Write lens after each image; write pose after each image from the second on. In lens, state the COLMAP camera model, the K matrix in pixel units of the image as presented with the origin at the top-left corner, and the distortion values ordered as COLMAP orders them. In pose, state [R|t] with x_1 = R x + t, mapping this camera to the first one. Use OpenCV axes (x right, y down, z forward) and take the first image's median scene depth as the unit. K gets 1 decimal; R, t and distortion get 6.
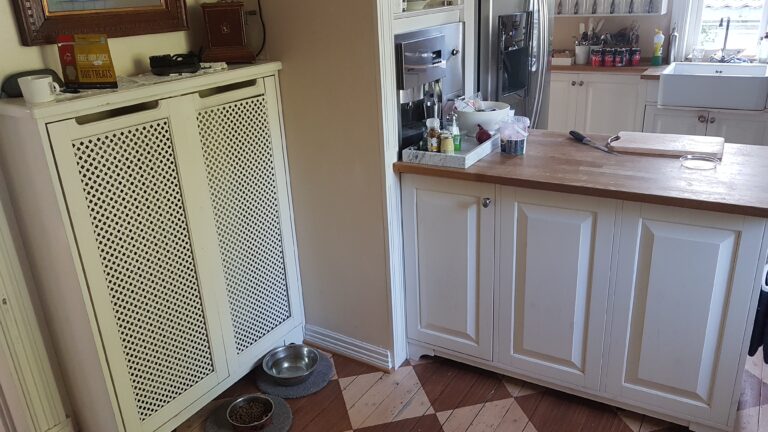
lens RADIAL K [[599.3, 0, 385.9], [0, 599.3, 222.9], [0, 0, 1]] dist [0.012957, -0.016993]
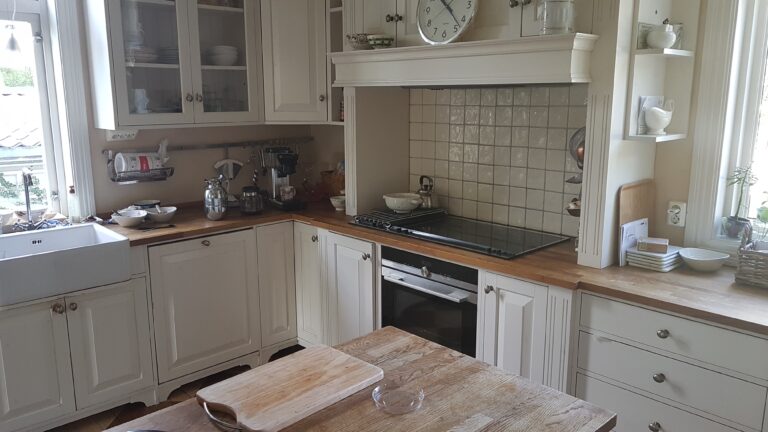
lens RADIAL K [[599.3, 0, 381.1], [0, 599.3, 218.8], [0, 0, 1]] dist [0.012957, -0.016993]
pose [[0.256841, -0.145603, 0.955423, -0.072904], [0.349757, 0.935581, 0.048556, -0.278993], [-0.900945, 0.321695, 0.291221, 0.657826]]
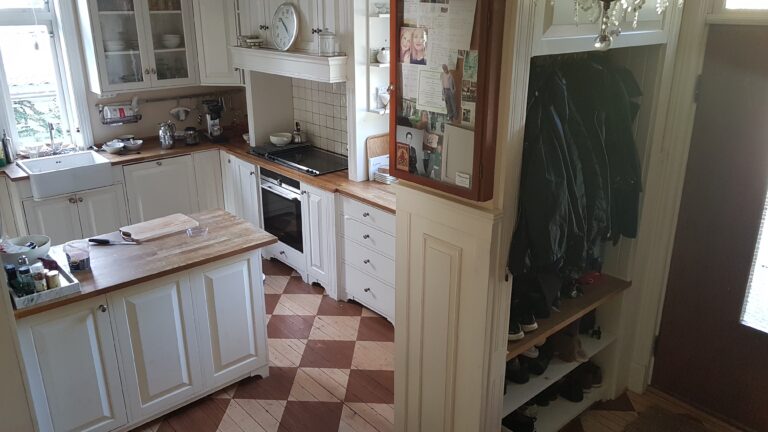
lens RADIAL K [[599.3, 0, 381.6], [0, 599.3, 209.0], [0, 0, 1]] dist [0.012957, -0.016993]
pose [[0.296333, -0.266787, 0.917067, -0.730095], [0.343798, 0.925625, 0.158185, -0.213433], [-0.891061, 0.268410, 0.366014, -0.075808]]
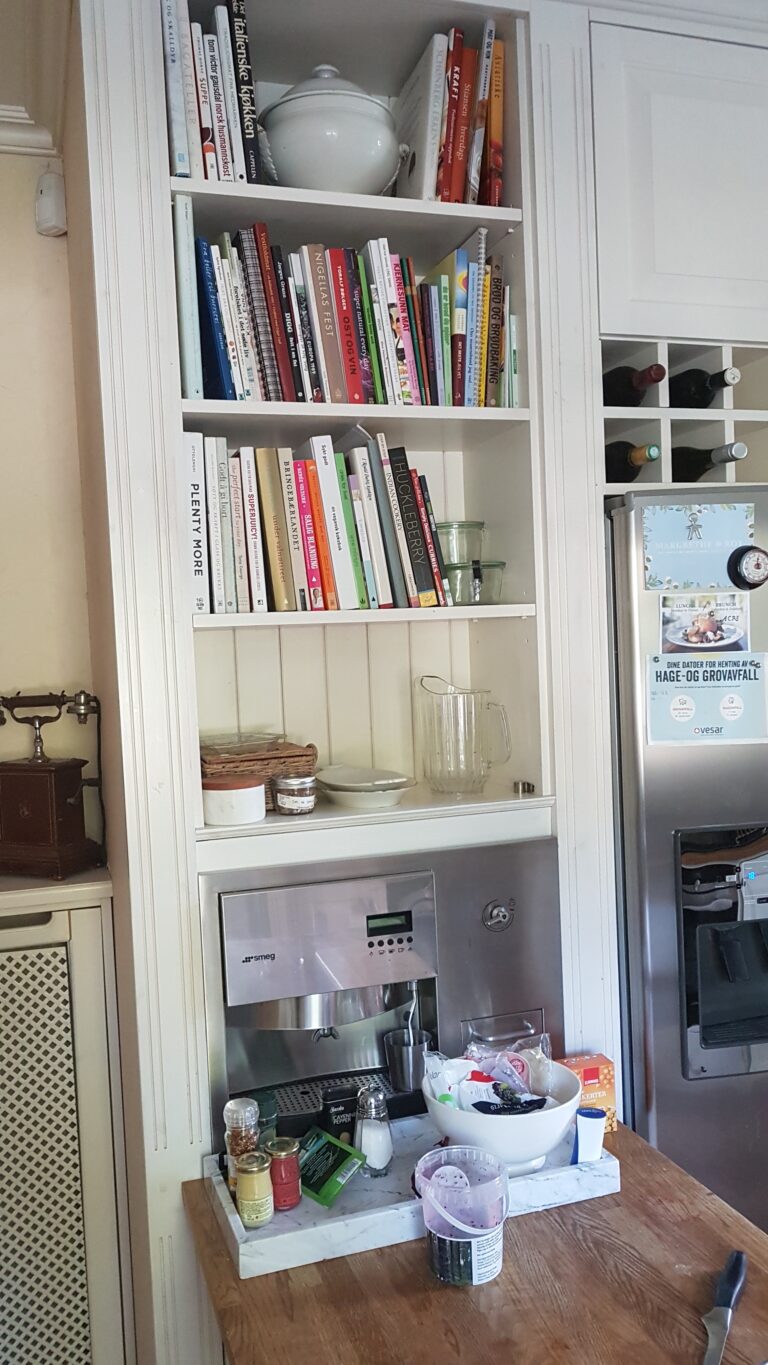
lens RADIAL K [[1065.1, 0, 376.9], [0, 1065.1, 699.8], [0, 0, 1]] dist [0.012957, -0.016993]
pose [[0.757031, 0.047691, -0.651636, 0.531011], [-0.235484, 0.950221, -0.204028, -0.276558], [0.609468, 0.307906, 0.730577, 0.440128]]
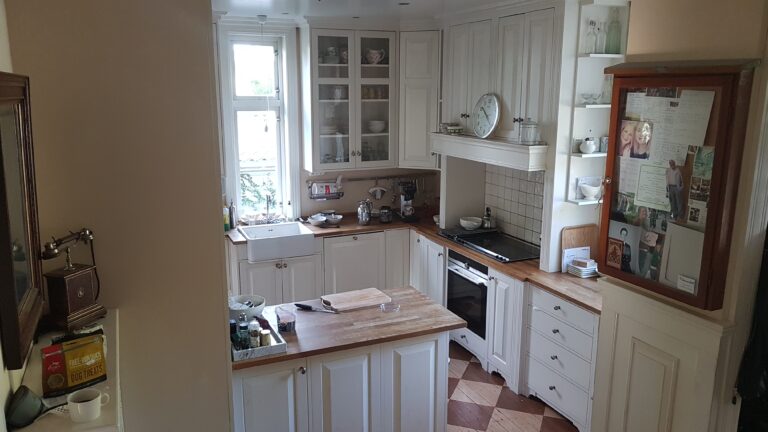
lens RADIAL K [[599.3, 0, 380.0], [0, 599.3, 223.8], [0, 0, 1]] dist [0.012957, -0.016993]
pose [[0.565198, -0.132808, 0.814195, -0.756862], [0.280650, 0.959042, -0.038386, -0.236713], [-0.775749, 0.250200, 0.579321, -0.037425]]
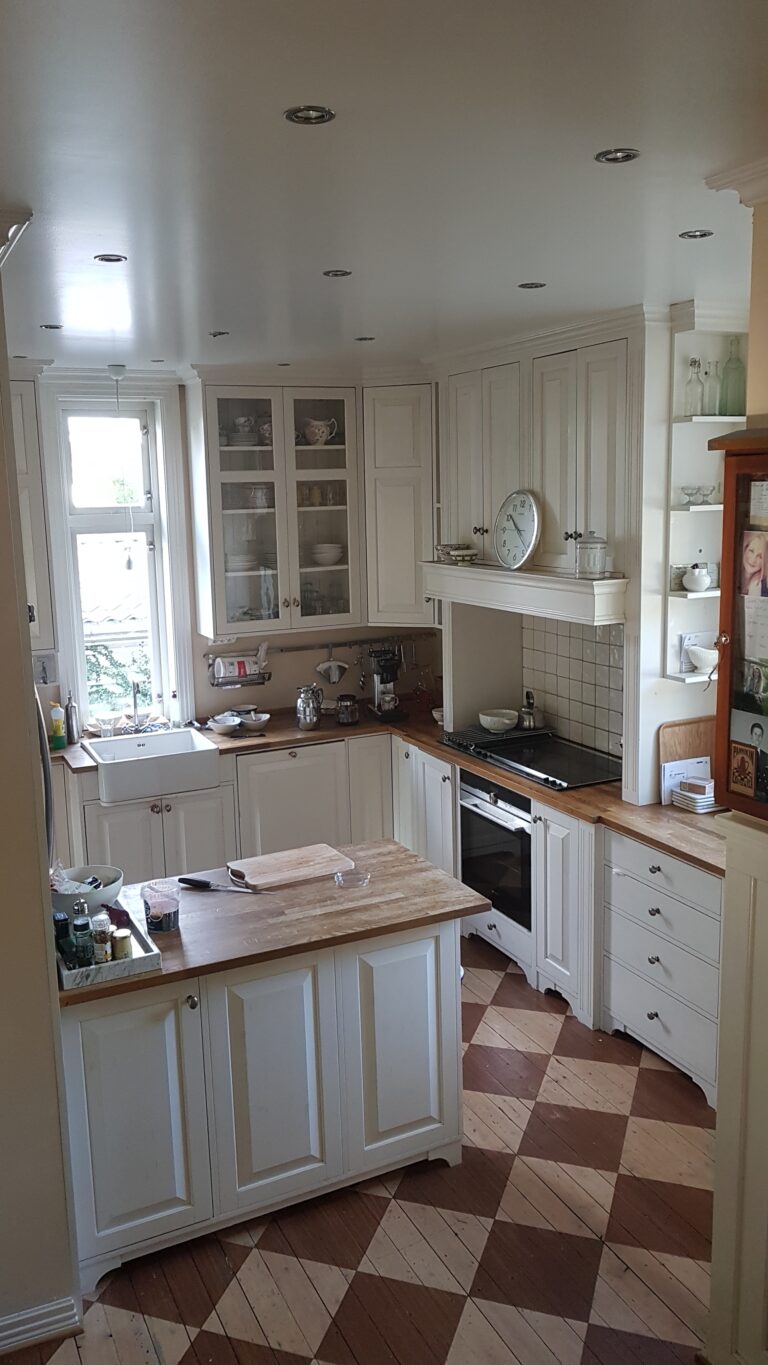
lens RADIAL K [[1065.1, 0, 367.5], [0, 1065.1, 671.8], [0, 0, 1]] dist [0.012957, -0.016993]
pose [[0.547517, -0.109003, 0.829665, -0.727290], [0.311246, 0.946871, -0.080997, -0.231863], [-0.776757, 0.302577, 0.552355, -0.051093]]
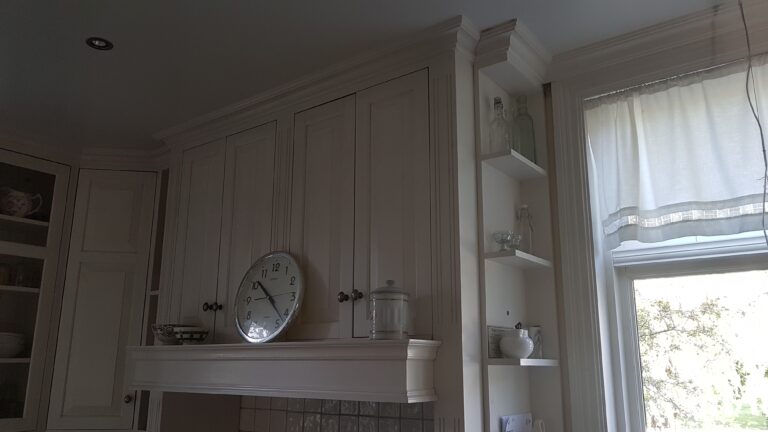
lens RADIAL K [[599.3, 0, 384.0], [0, 599.3, 230.6], [0, 0, 1]] dist [0.012957, -0.016993]
pose [[0.093165, 0.267499, 0.959044, 0.197842], [0.361077, 0.888582, -0.282922, -0.319553], [-0.927871, 0.372647, -0.013803, 0.556483]]
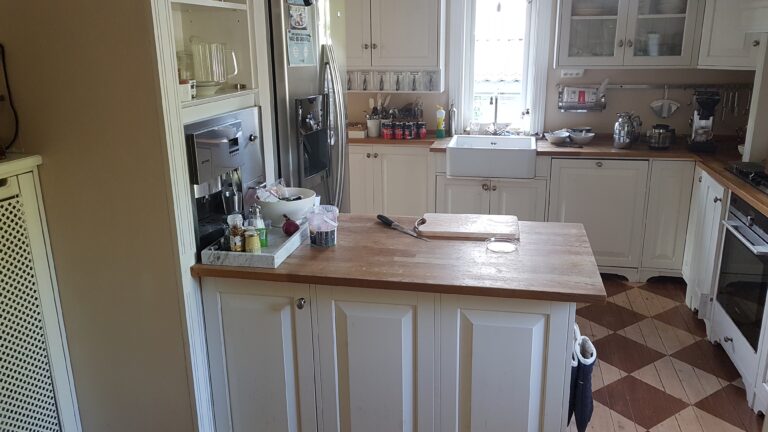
lens RADIAL K [[599.3, 0, 388.7], [0, 599.3, 212.5], [0, 0, 1]] dist [0.012957, -0.016993]
pose [[0.941081, -0.056452, 0.333437, -0.003702], [0.093180, 0.991088, -0.095192, -0.065526], [-0.325092, 0.120653, 0.937954, 0.074154]]
